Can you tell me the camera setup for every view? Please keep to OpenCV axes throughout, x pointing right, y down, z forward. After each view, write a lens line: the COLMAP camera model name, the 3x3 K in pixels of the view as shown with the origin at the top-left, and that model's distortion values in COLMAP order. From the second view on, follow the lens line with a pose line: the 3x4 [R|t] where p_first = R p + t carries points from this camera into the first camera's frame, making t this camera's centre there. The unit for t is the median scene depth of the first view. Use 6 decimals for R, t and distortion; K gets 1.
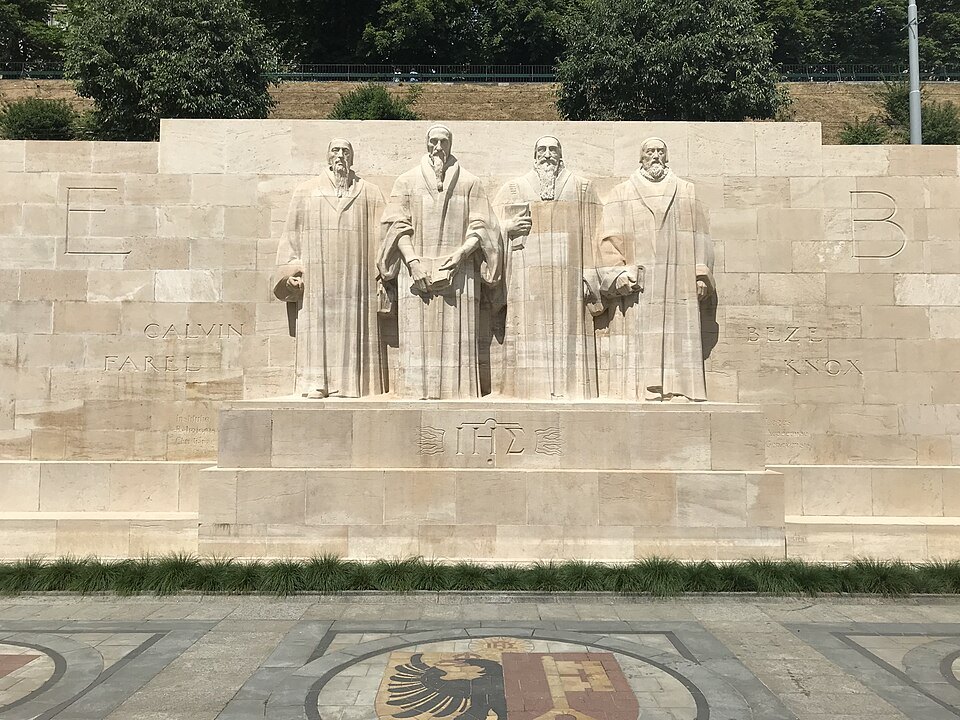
lens RADIAL K [[830.4, 0, 471.6], [0, 830.4, 343.0], [0, 0, 1]] dist [0.018033, 0.033032]
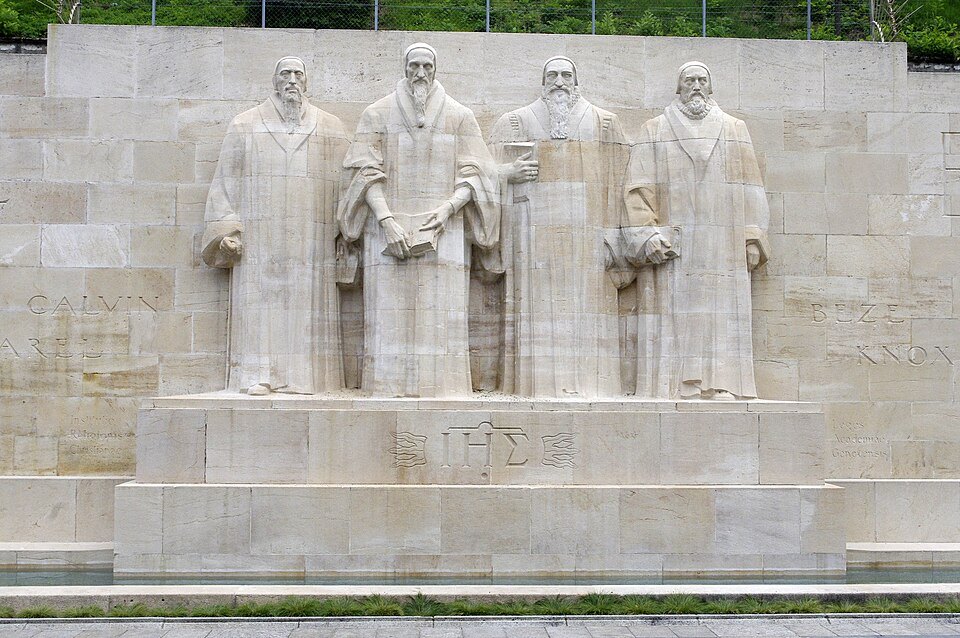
lens RADIAL K [[1326.4, 0, 506.2], [0, 1326.4, 318.1], [0, 0, 1]] dist [-0.003781, 0.000000]
pose [[0.998379, 0.004568, 0.056728, -0.027271], [-0.005426, 0.999873, 0.014983, -0.023870], [-0.056652, -0.015266, 0.998277, -0.237181]]
